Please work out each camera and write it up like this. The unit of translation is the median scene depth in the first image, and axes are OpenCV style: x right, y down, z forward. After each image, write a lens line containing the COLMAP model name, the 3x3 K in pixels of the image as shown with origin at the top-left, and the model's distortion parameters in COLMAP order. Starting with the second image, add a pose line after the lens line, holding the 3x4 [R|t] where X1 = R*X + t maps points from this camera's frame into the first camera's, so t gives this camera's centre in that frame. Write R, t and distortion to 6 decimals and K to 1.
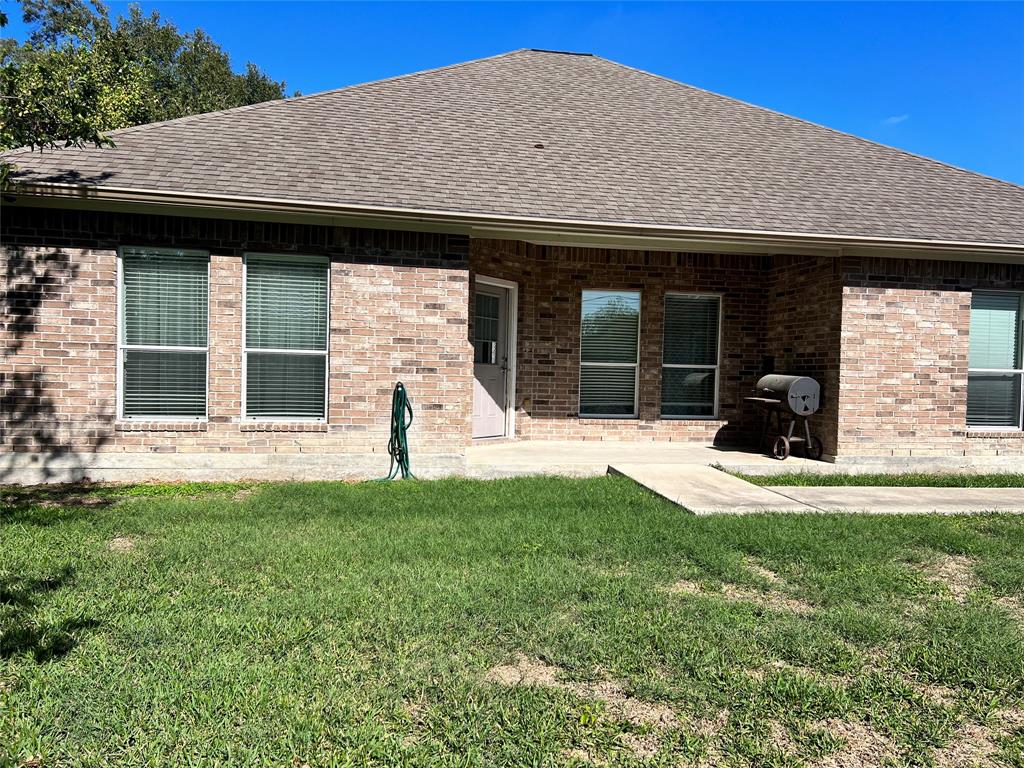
lens RADIAL K [[770.9, 0, 519.0], [0, 770.9, 393.3], [0, 0, 1]] dist [0.054209, -0.065289]
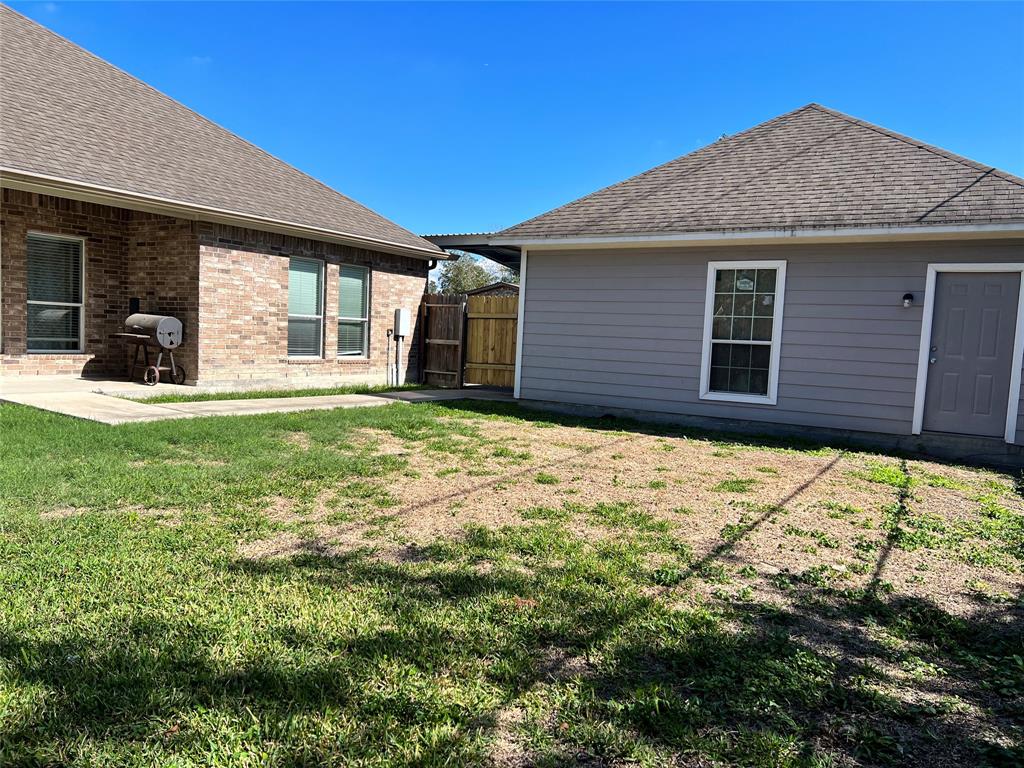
lens RADIAL K [[770.9, 0, 515.1], [0, 770.9, 387.4], [0, 0, 1]] dist [0.054209, -0.065289]
pose [[0.668692, -0.042984, 0.742296, -0.175635], [-0.009120, 0.997778, 0.065994, 0.003759], [-0.743483, -0.050900, 0.666815, -0.215660]]
